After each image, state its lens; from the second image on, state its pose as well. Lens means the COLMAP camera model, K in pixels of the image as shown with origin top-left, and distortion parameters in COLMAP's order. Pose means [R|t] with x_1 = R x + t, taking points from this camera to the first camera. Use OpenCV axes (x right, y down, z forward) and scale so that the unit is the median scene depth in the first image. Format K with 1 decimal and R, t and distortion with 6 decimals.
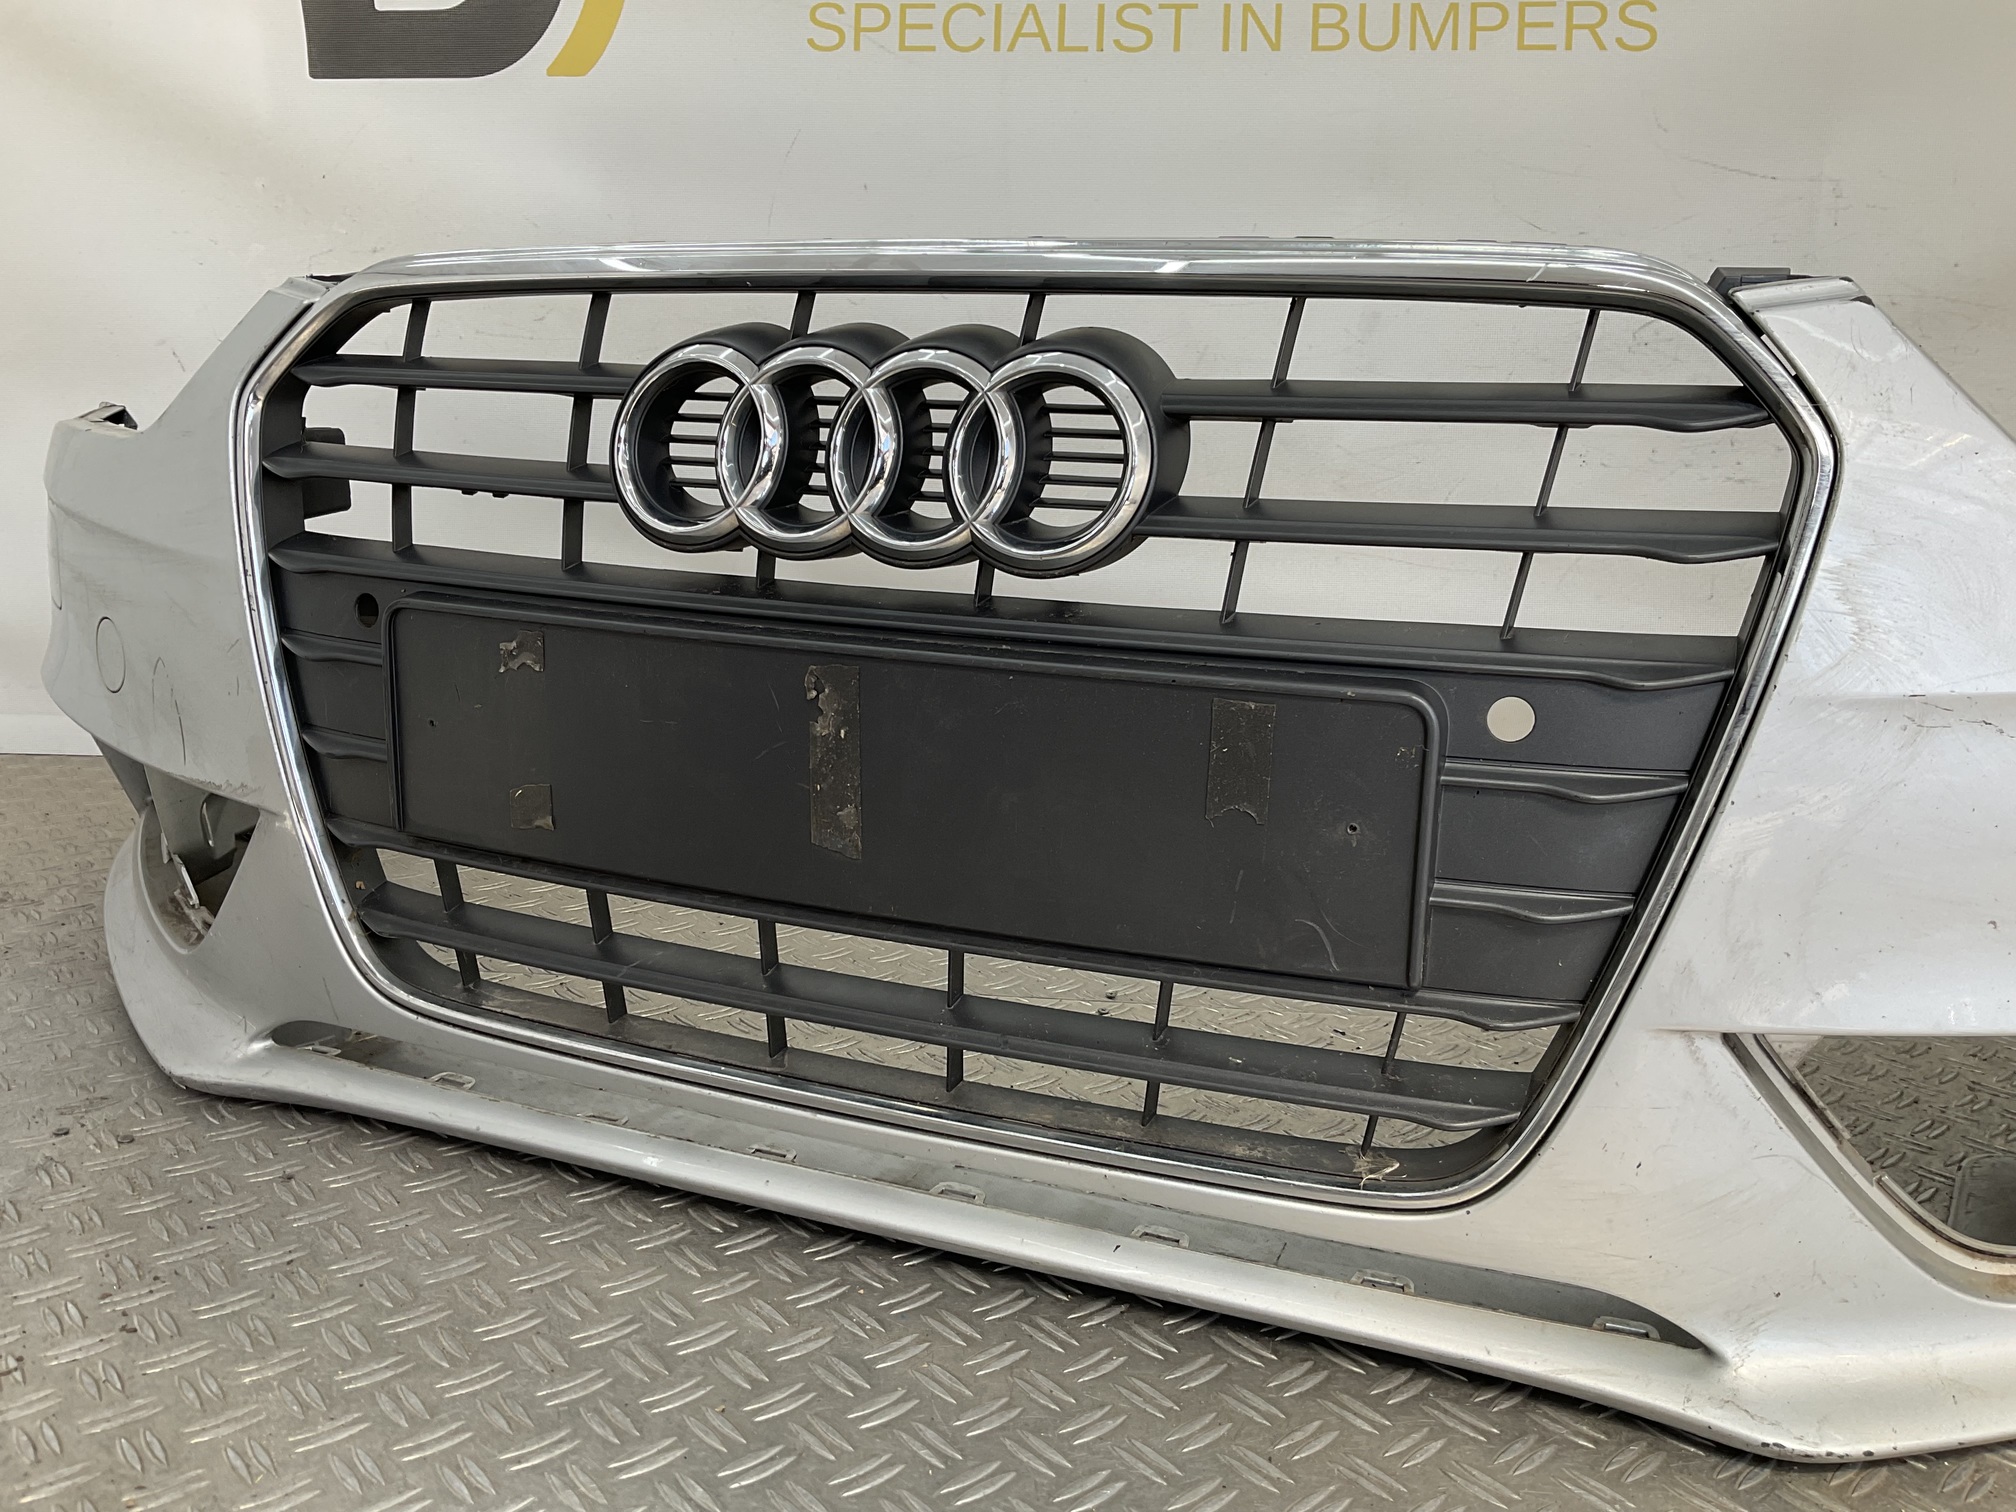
lens RADIAL K [[1668.7, 0, 1008.0], [0, 1668.7, 756.0], [0, 0, 1]] dist [0.077377, -0.145974]
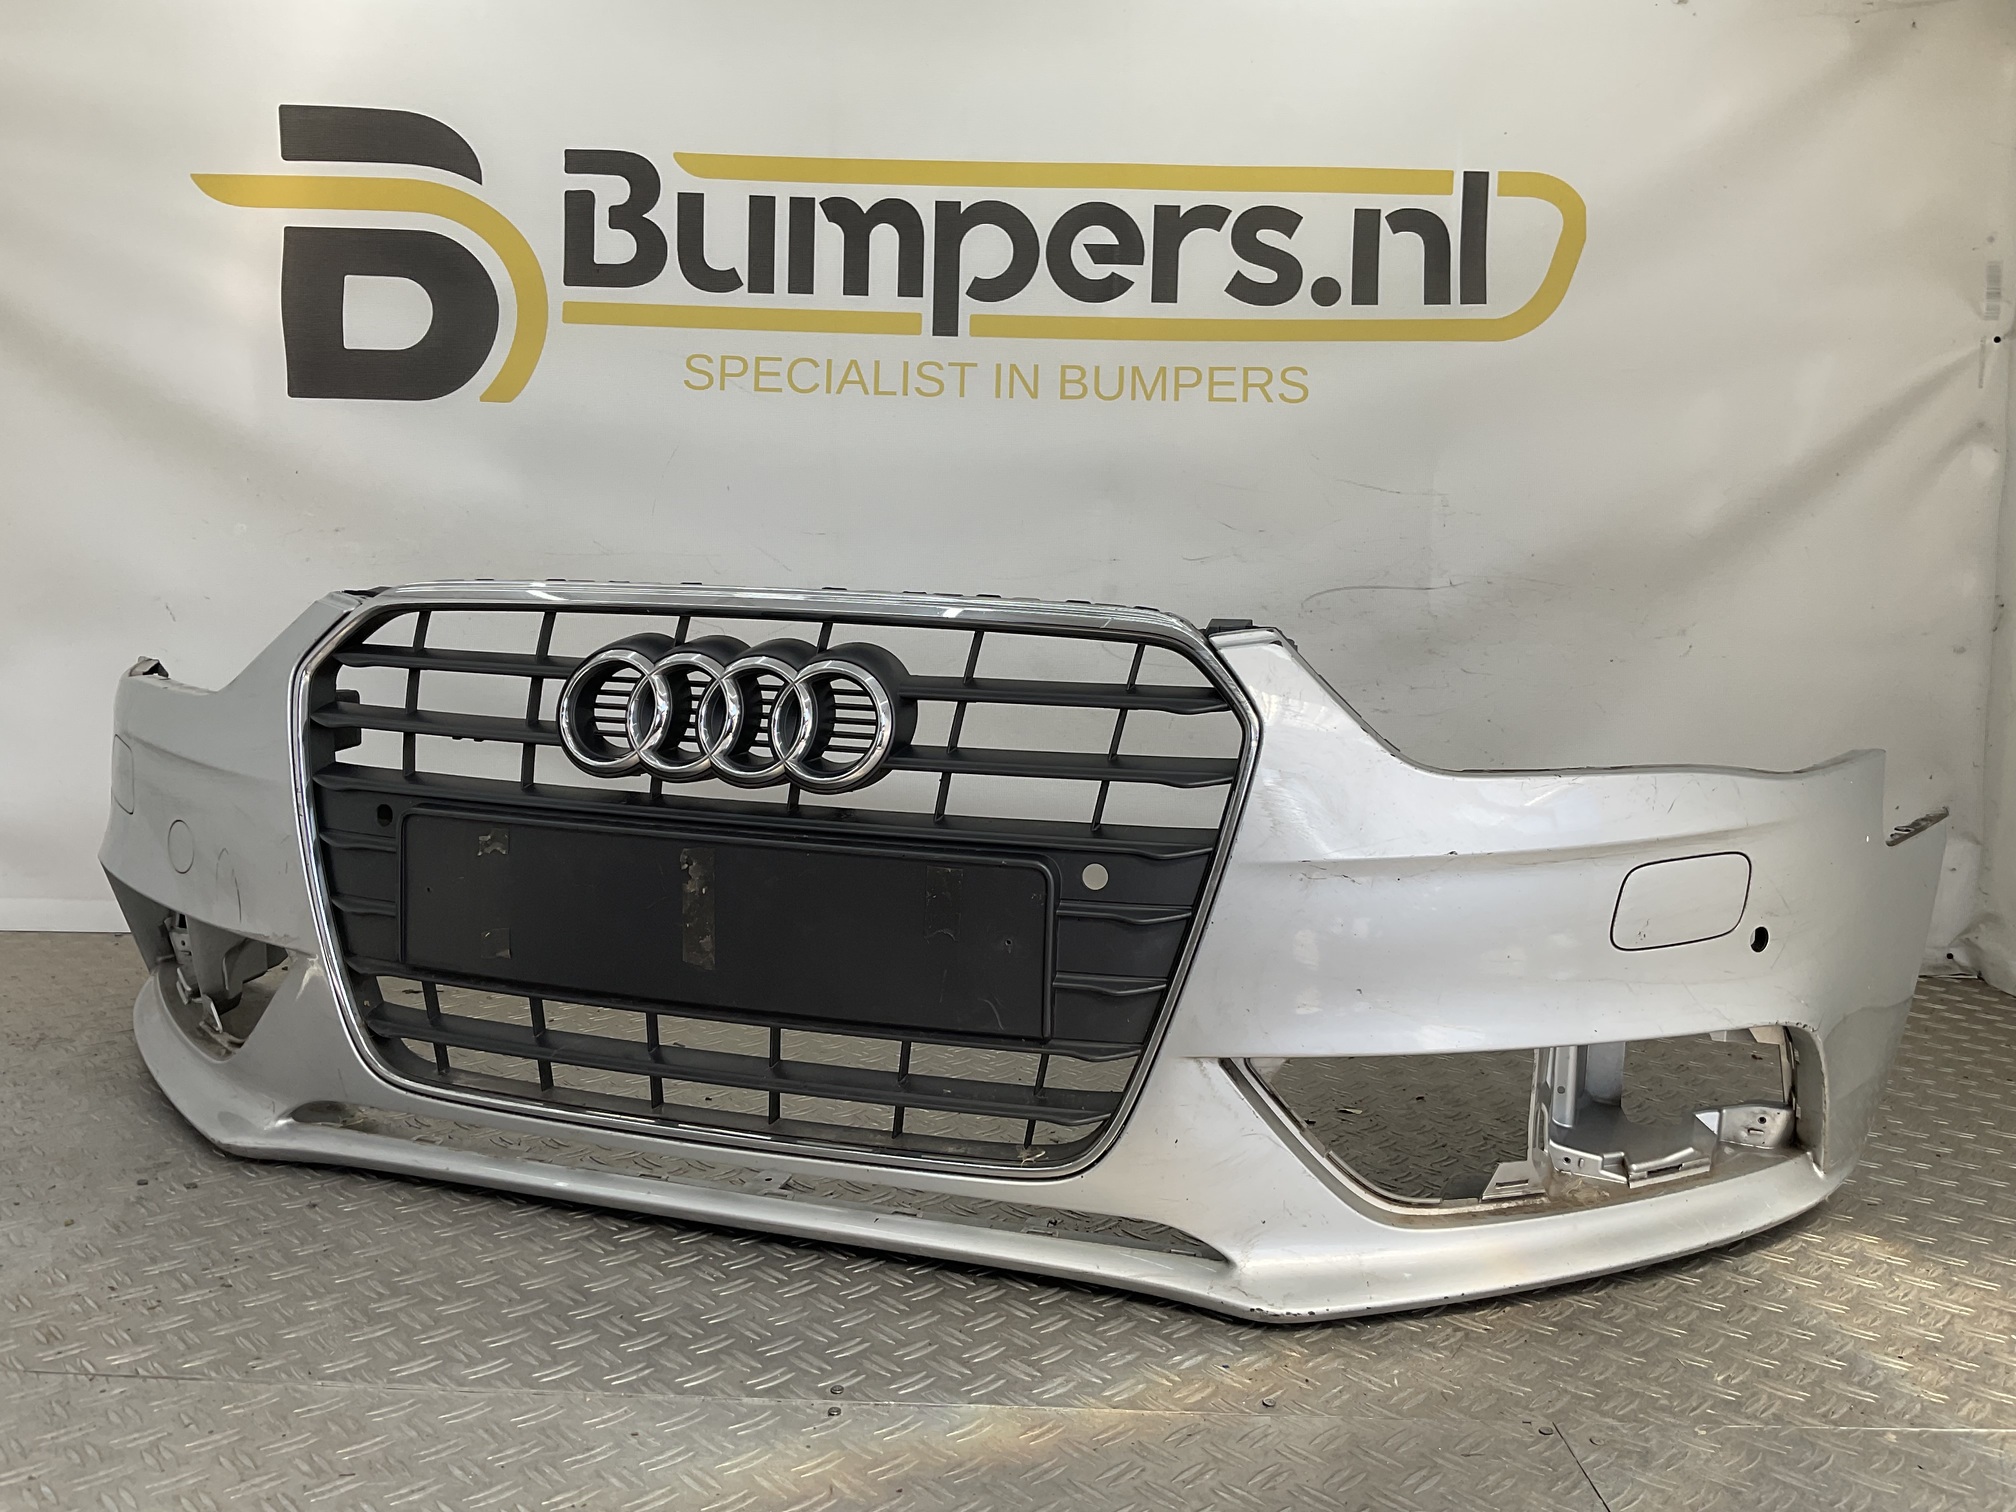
lens RADIAL K [[1661.4, 0, 1003.3], [0, 1661.4, 754.5], [0, 0, 1]] dist [0.134578, -0.291790]
pose [[0.997149, -0.001172, 0.075446, 0.064438], [0.009832, 0.993374, -0.114504, 0.041398], [-0.074812, 0.114919, 0.990554, -0.601523]]
